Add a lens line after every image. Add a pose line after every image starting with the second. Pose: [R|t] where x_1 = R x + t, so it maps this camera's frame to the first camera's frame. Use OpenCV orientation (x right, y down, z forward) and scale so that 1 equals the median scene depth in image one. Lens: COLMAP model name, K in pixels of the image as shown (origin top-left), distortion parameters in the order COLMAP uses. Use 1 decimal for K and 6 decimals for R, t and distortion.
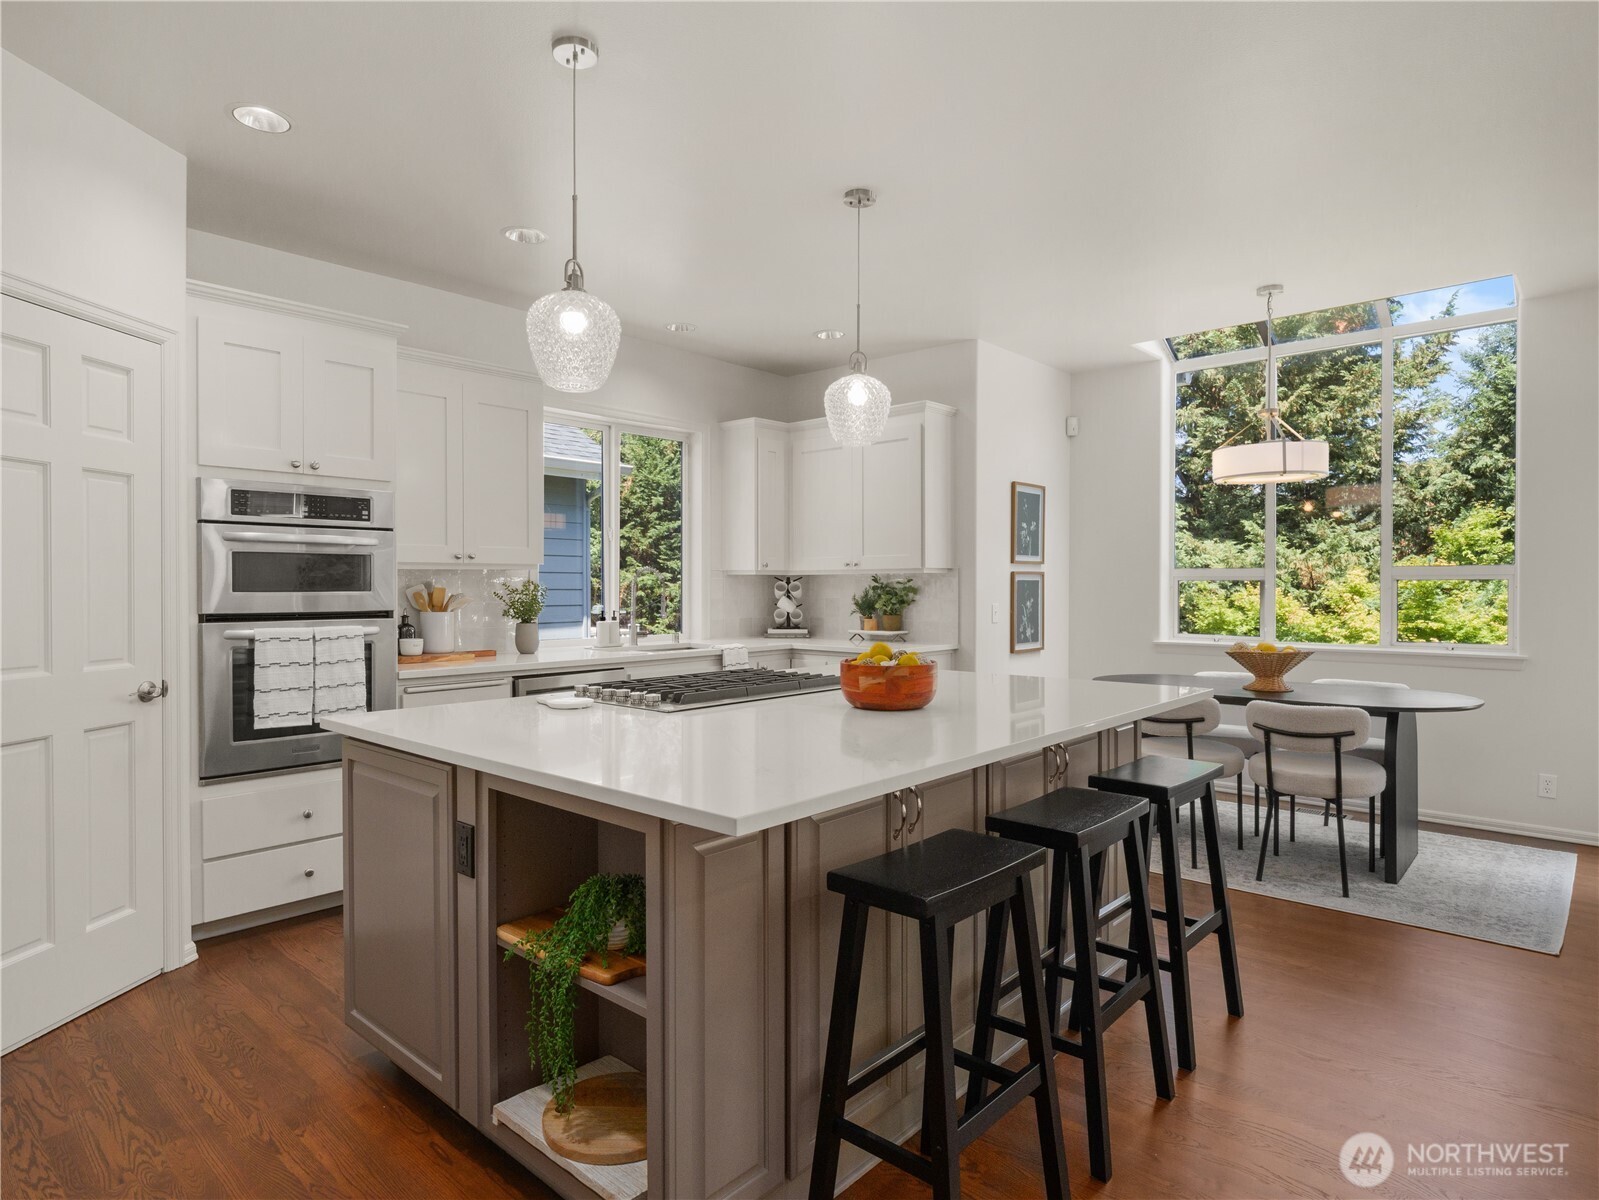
lens RADIAL K [[914.1, 0, 793.2], [0, 914.1, 600.0], [0, 0, 1]] dist [-0.009573, -0.002294]
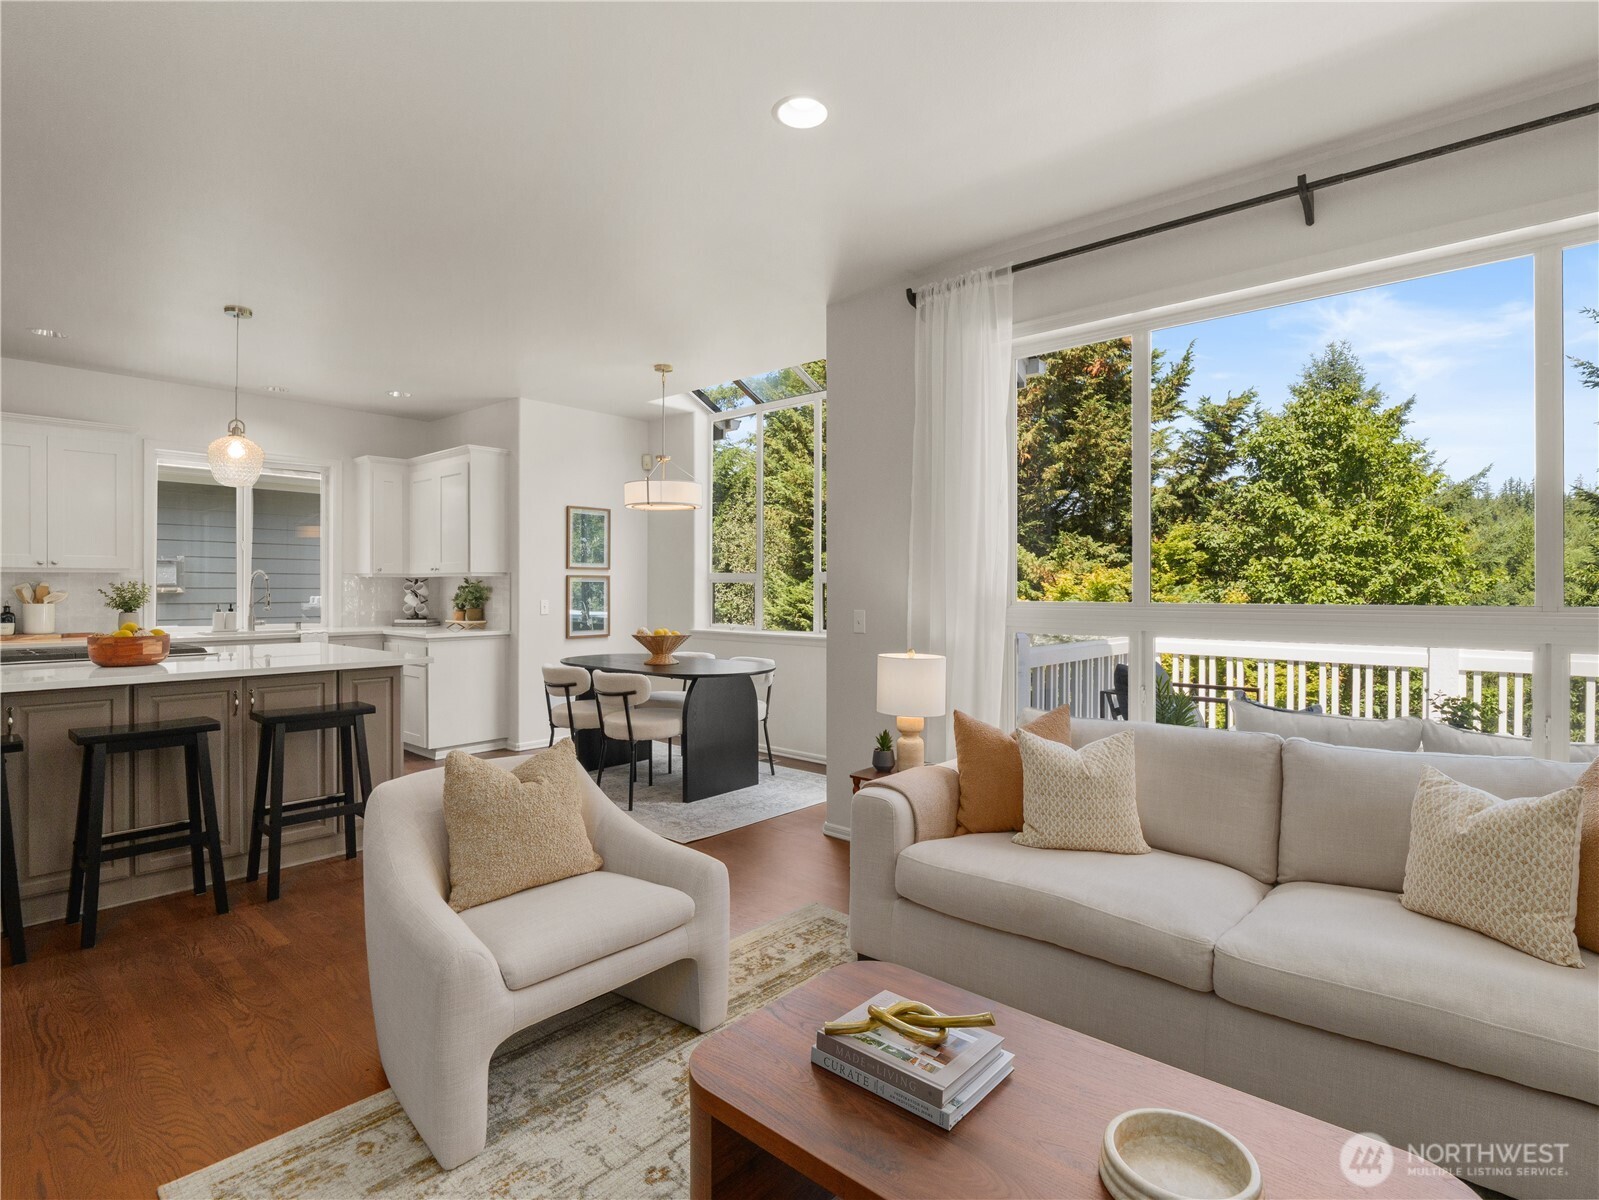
lens RADIAL K [[820.5, 0, 799.6], [0, 820.5, 594.4], [0, 0, 1]] dist [-0.004666, 0.000719]
pose [[0.999715, 0.004186, 0.023500, 0.528450], [-0.004069, 0.999979, -0.005036, 0.000348], [-0.023521, 0.004939, 0.999711, -0.167217]]
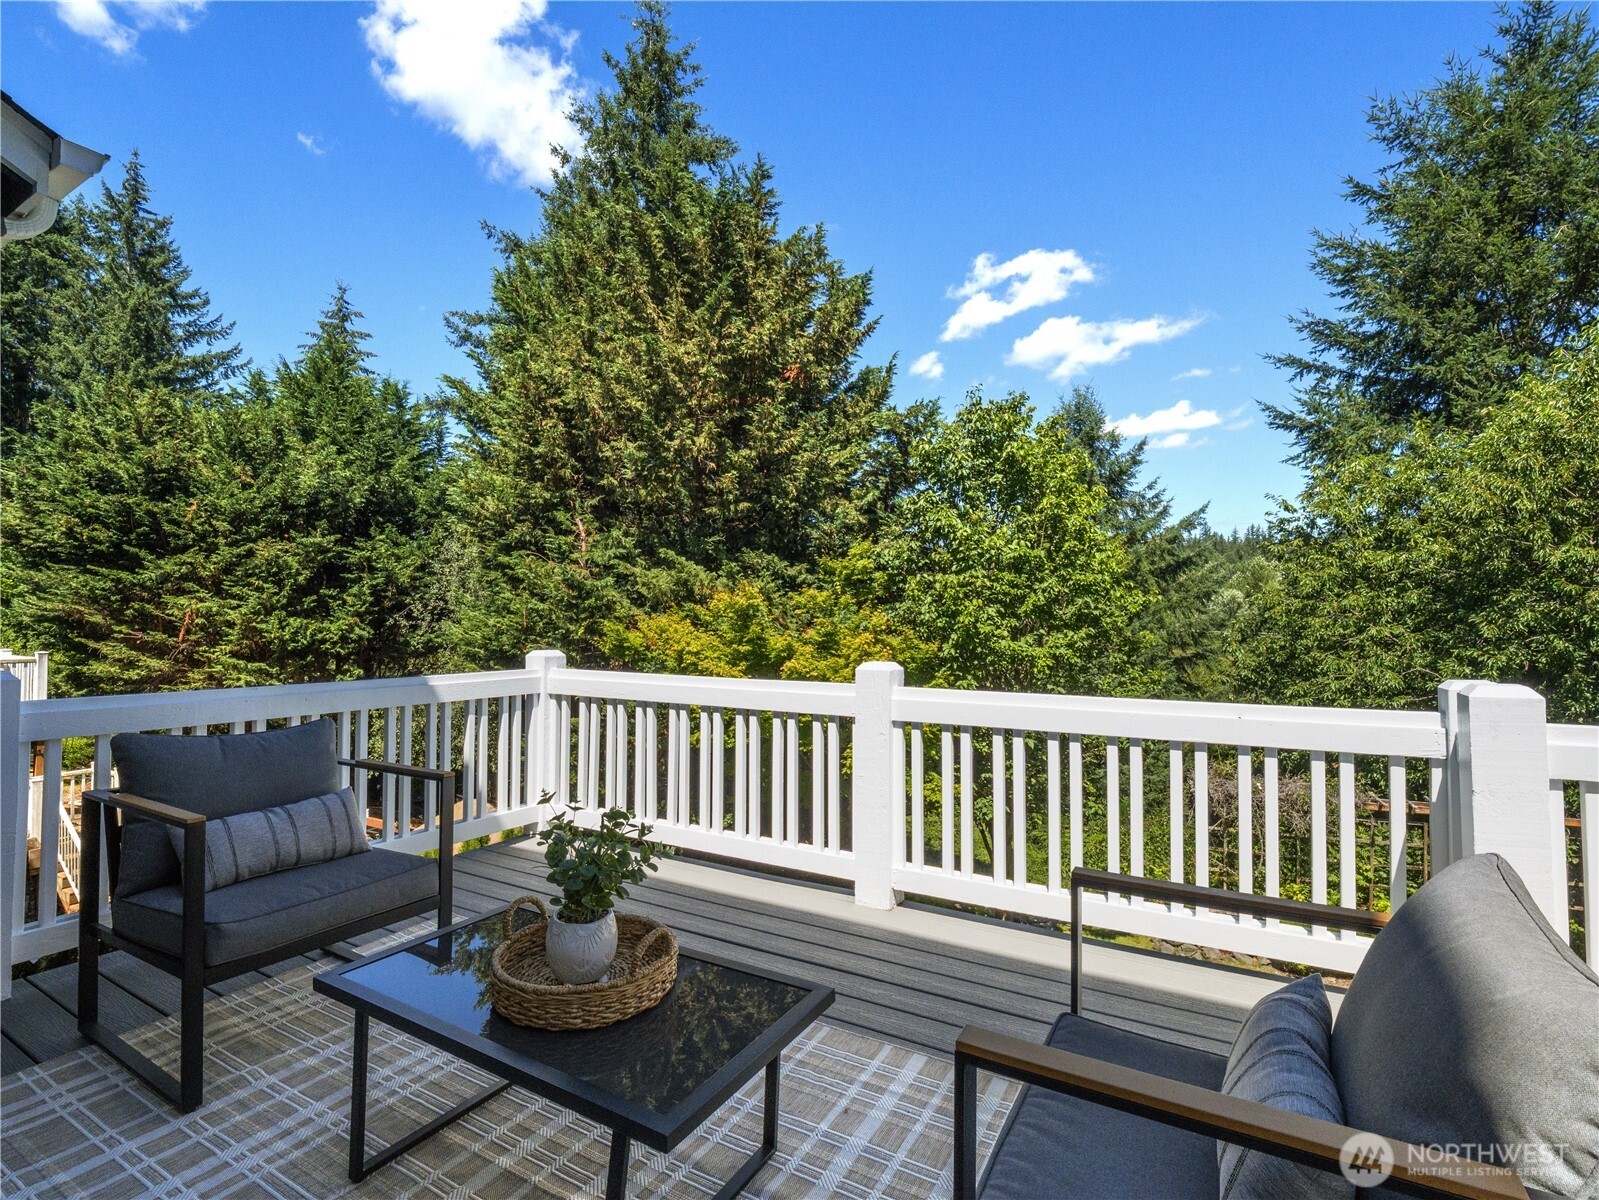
lens RADIAL K [[772.2, 0, 803.7], [0, 772.2, 602.3], [0, 0, 1]] dist [0.003496, 0.000030]
pose [[0.977655, 0.002980, 0.210196, 1.153773], [0.004020, 0.999452, -0.032866, 0.010362], [-0.210179, 0.032977, 0.977107, 0.245396]]
